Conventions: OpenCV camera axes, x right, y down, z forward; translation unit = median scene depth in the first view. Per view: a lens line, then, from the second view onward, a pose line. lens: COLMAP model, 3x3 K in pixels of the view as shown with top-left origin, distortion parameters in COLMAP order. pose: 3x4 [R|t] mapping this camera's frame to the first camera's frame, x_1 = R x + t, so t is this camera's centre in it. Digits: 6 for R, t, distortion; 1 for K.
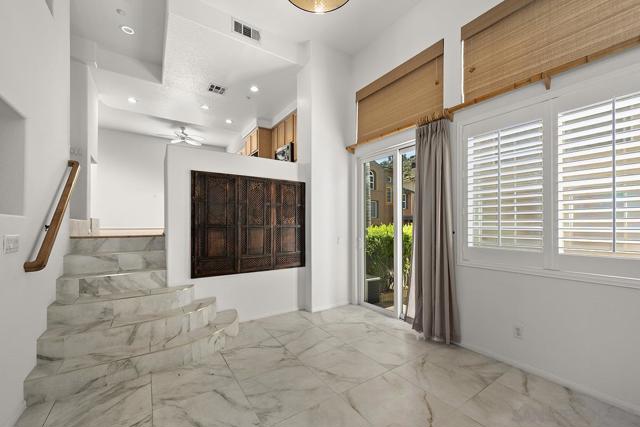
lens RADIAL K [[253.6, 0, 320.1], [0, 253.6, 216.6], [0, 0, 1]] dist [0.001390, 0.000066]
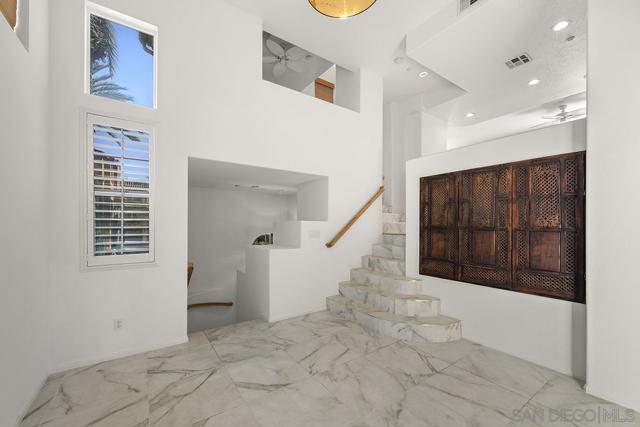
lens RADIAL K [[253.6, 0, 320.1], [0, 253.6, 216.6], [0, 0, 1]] dist [0.001390, 0.000066]
pose [[0.028322, -0.032113, -0.999083, 0.650108], [0.026342, 0.999161, -0.031369, 0.013896], [0.999252, -0.025429, 0.029144, 0.567877]]
